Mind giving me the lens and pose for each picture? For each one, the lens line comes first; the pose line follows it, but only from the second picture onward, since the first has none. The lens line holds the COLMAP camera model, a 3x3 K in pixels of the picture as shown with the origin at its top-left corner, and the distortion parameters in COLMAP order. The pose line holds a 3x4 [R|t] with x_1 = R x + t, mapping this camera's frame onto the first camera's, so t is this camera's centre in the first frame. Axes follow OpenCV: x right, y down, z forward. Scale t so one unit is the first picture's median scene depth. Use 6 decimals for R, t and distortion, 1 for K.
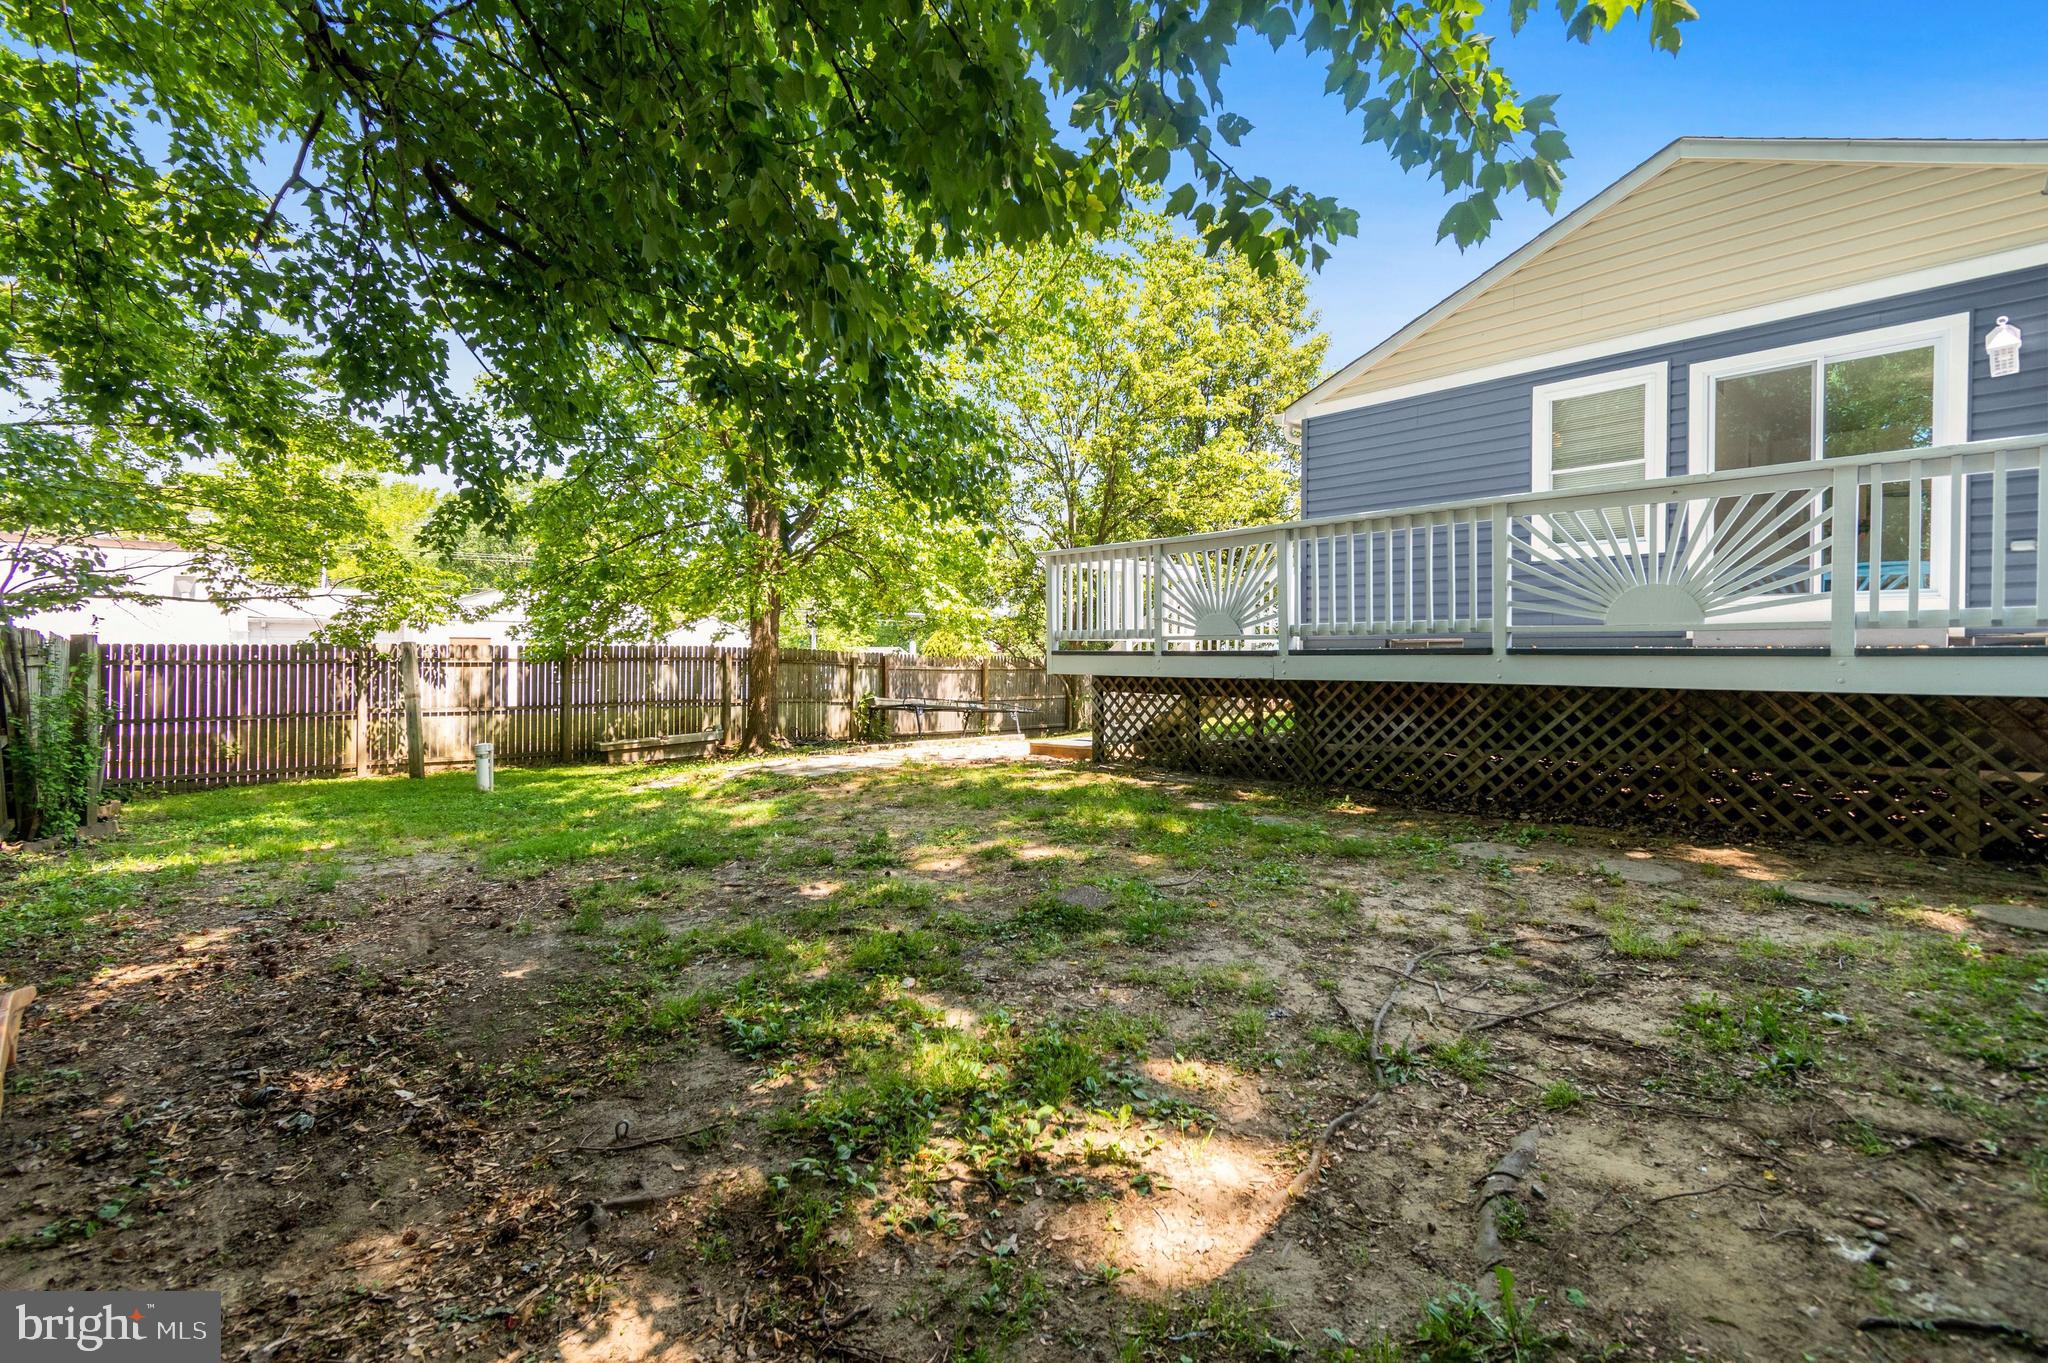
lens RADIAL K [[866.0, 0, 1025.9], [0, 866.0, 659.8], [0, 0, 1]] dist [-0.001234, -0.000569]
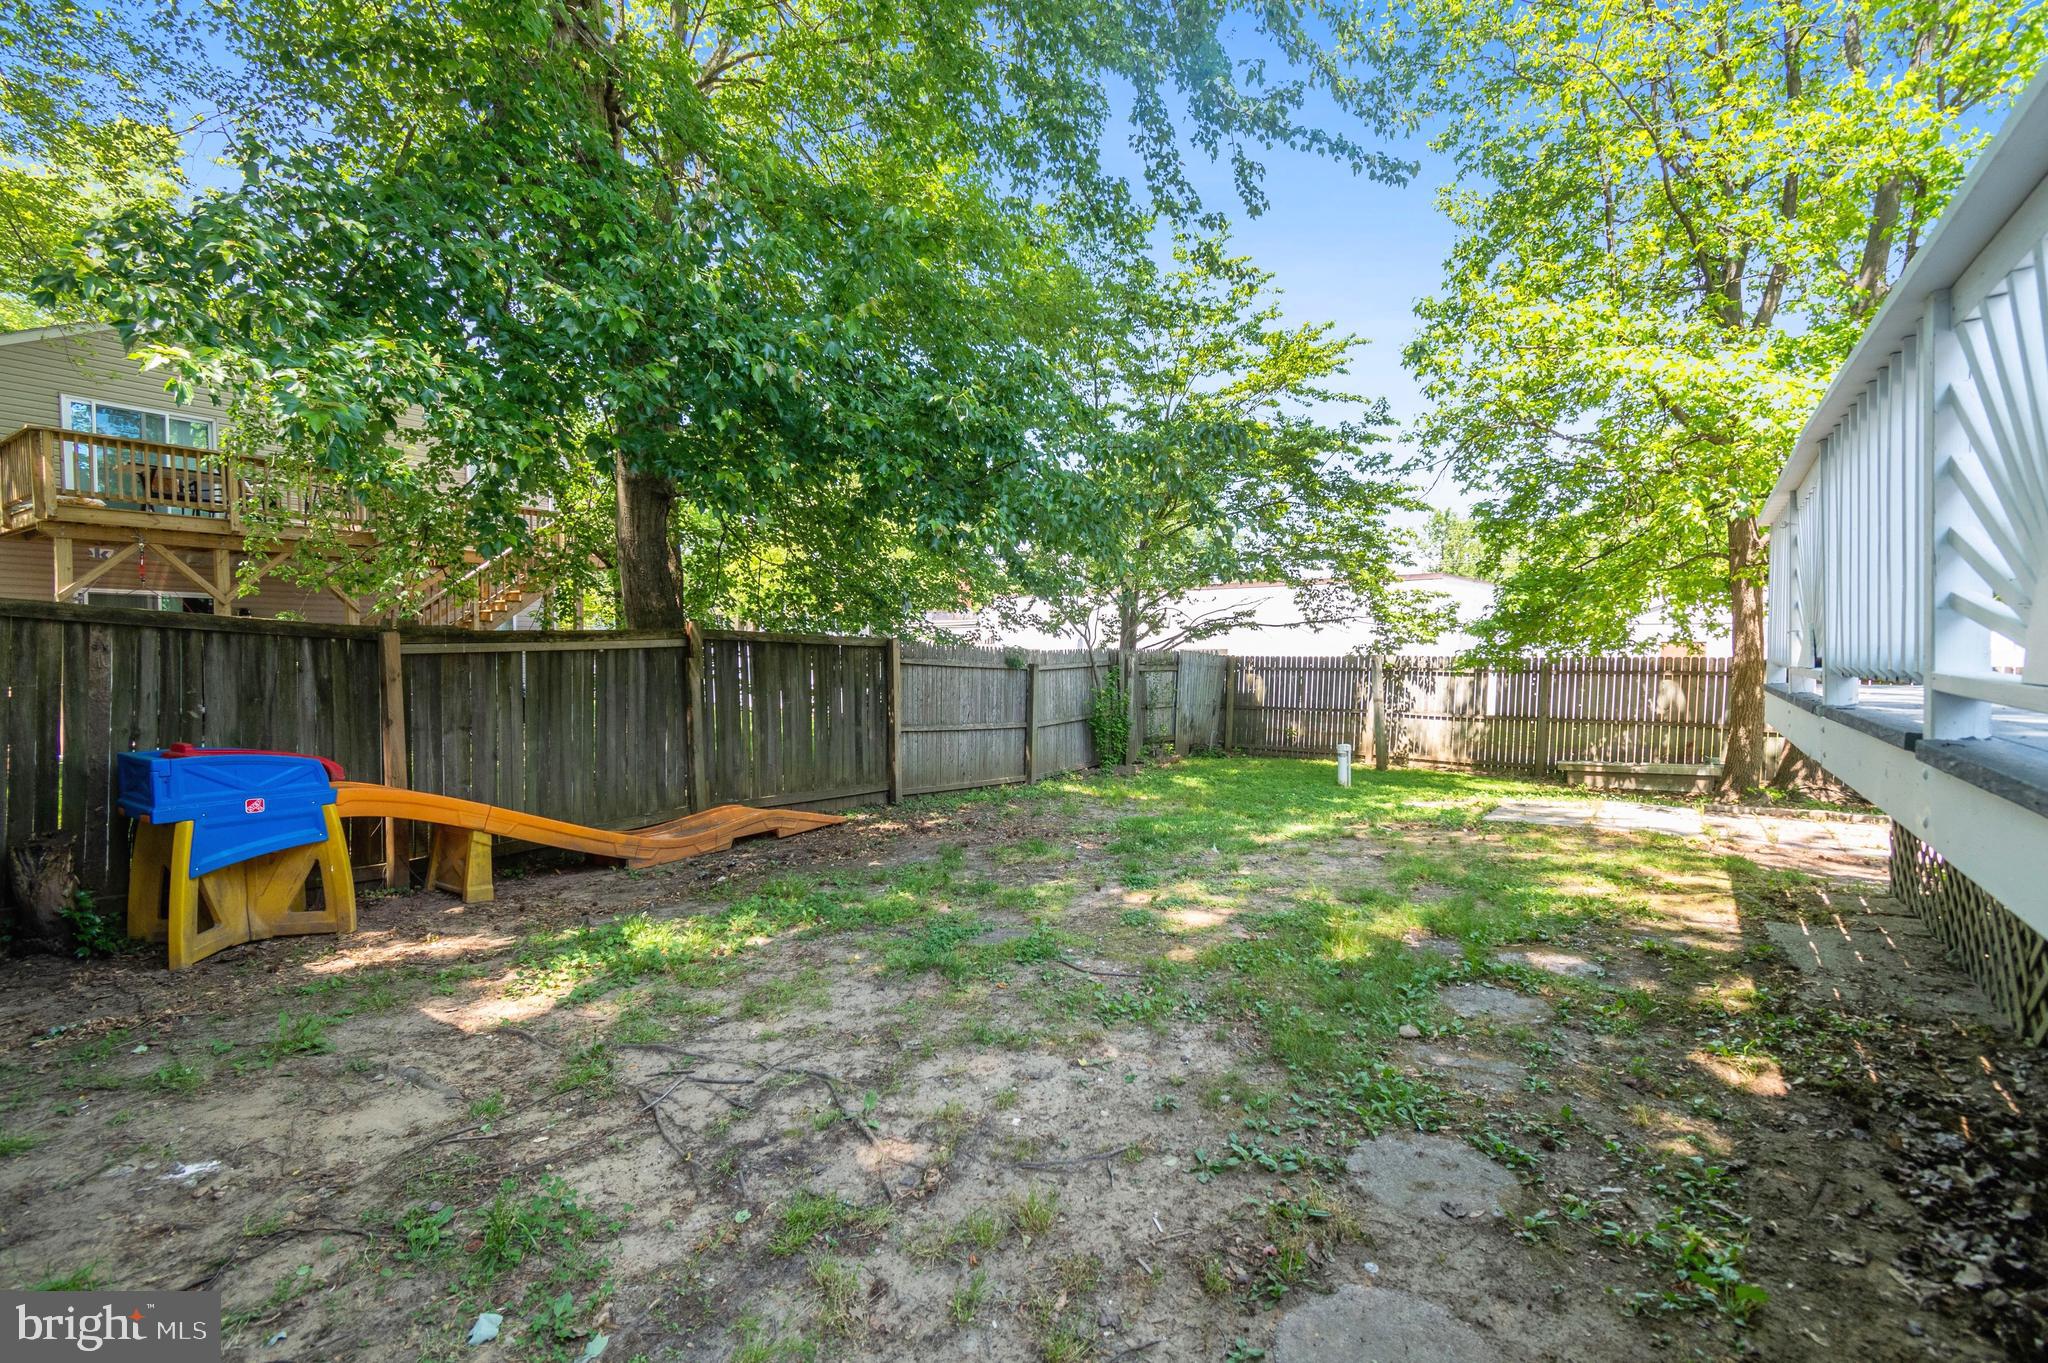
lens RADIAL K [[866.0, 0, 1020.7], [0, 866.0, 663.8], [0, 0, 1]] dist [-0.001234, -0.000569]
pose [[0.244901, 0.011912, -0.969475, 0.275871], [-0.009355, 0.999907, 0.009923, -0.013789], [0.969503, 0.006639, 0.244990, 0.205253]]
